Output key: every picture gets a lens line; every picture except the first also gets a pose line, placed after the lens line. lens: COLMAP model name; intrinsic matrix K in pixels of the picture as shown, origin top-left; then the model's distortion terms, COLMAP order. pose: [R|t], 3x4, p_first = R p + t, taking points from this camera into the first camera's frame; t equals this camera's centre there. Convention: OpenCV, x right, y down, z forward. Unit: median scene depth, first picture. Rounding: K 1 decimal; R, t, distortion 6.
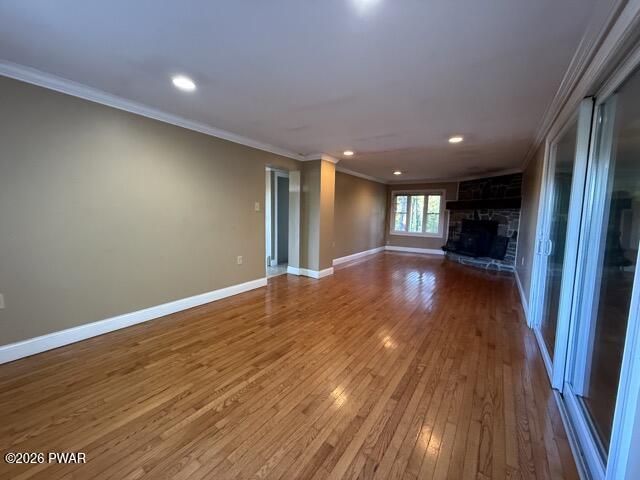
lens RADIAL K [[254.1, 0, 316.8], [0, 254.1, 238.2], [0, 0, 1]] dist [-0.001985, 0.000432]
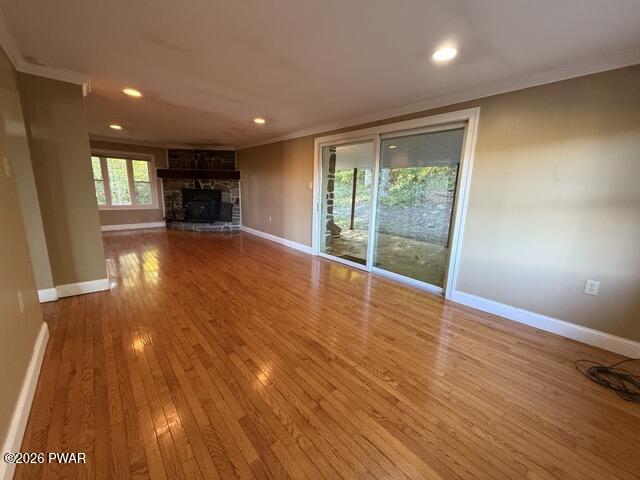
lens RADIAL K [[254.1, 0, 316.3], [0, 254.1, 240.0], [0, 0, 1]] dist [-0.001985, 0.000432]
pose [[0.240044, -0.205173, 0.948832, -0.379866], [0.072518, 0.978469, 0.193235, -0.038176], [-0.968049, 0.022423, 0.249755, 0.296869]]
